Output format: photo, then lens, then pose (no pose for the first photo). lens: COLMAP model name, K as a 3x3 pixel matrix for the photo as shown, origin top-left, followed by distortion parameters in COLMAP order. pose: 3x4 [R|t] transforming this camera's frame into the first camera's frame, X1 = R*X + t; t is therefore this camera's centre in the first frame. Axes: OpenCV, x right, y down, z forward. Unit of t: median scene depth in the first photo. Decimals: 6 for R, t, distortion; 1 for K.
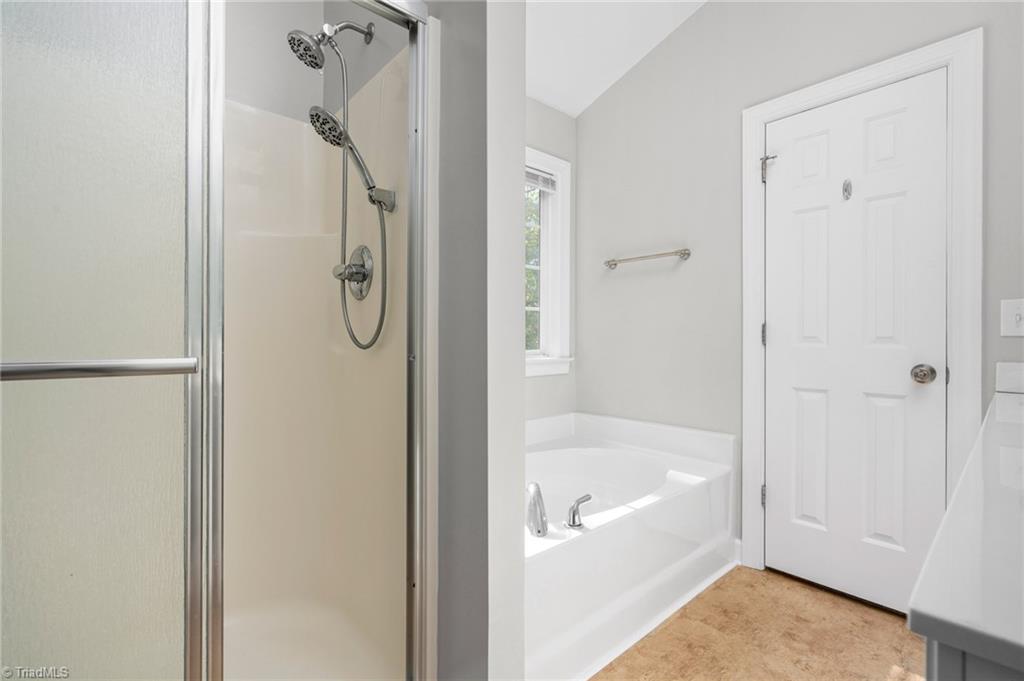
lens RADIAL K [[462.5, 0, 512.0], [0, 462.5, 340.5], [0, 0, 1]] dist [-0.001265, -0.000297]
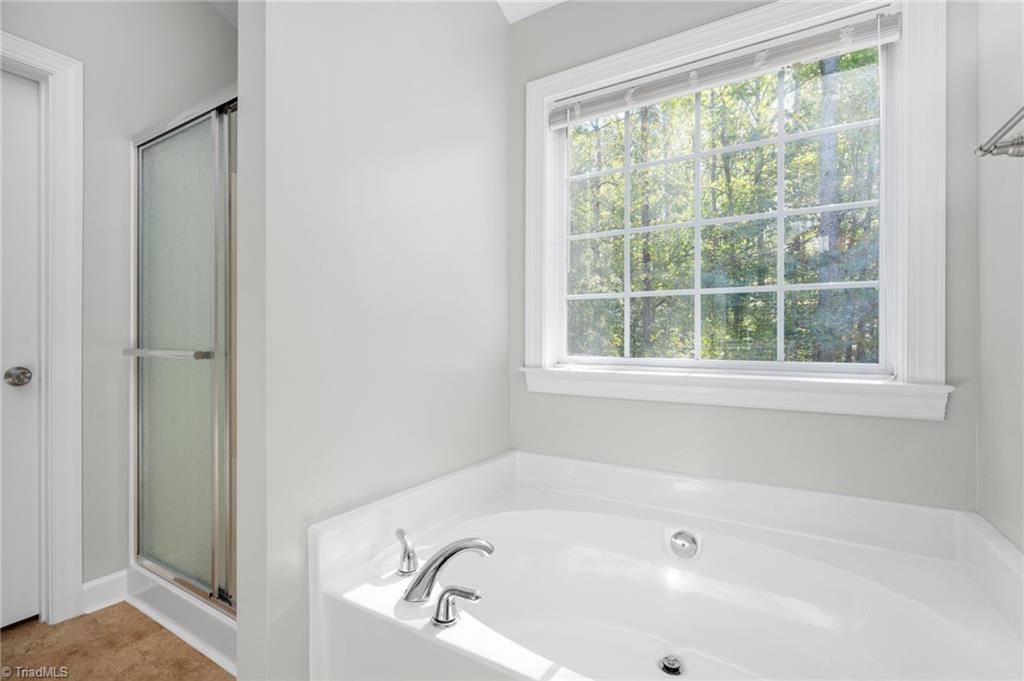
lens RADIAL K [[462.5, 0, 512.0], [0, 462.5, 340.5], [0, 0, 1]] dist [-0.001265, -0.000297]
pose [[0.291918, 0.001107, -0.956443, 0.648696], [-0.001876, 0.999998, 0.000585, -0.007888], [0.956441, 0.001623, 0.291920, 0.715704]]
